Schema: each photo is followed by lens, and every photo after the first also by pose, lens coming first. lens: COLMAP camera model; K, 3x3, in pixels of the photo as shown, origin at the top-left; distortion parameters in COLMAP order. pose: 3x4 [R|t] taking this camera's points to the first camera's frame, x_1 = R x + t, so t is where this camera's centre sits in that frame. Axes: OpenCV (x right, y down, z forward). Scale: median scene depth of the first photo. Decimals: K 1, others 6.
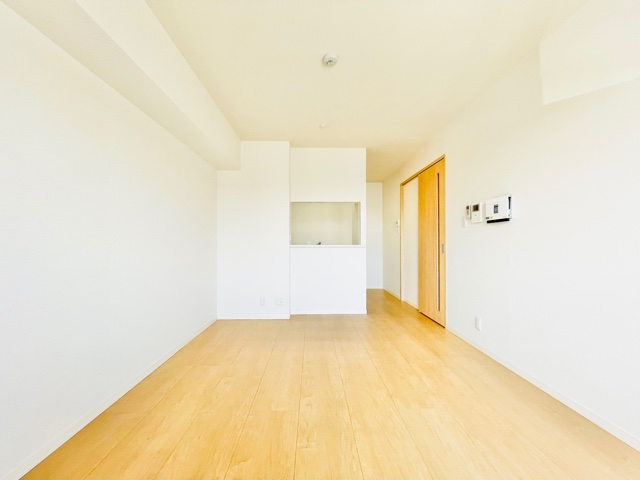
lens RADIAL K [[261.3, 0, 320.0], [0, 261.3, 240.0], [0, 0, 1]] dist [0.017666, -0.011433]
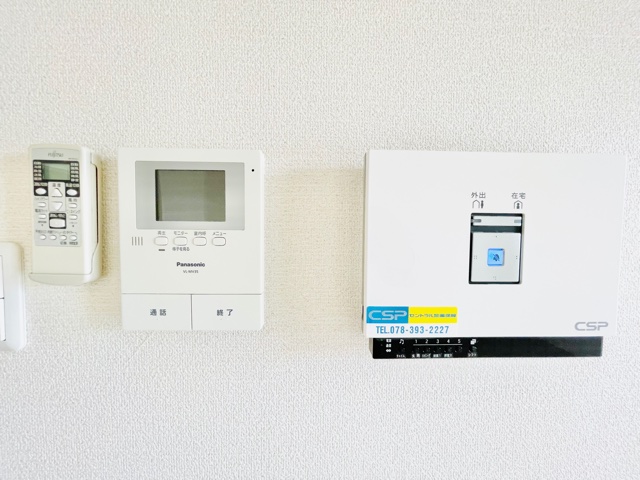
lens RADIAL K [[261.3, 0, 320.0], [0, 261.3, 240.0], [0, 0, 1]] dist [0.017666, -0.011433]
pose [[-0.009343, -0.054775, 0.998455, 0.356290], [-0.025141, 0.998196, 0.054526, -0.080746], [-0.999640, -0.024593, -0.010703, 0.691652]]
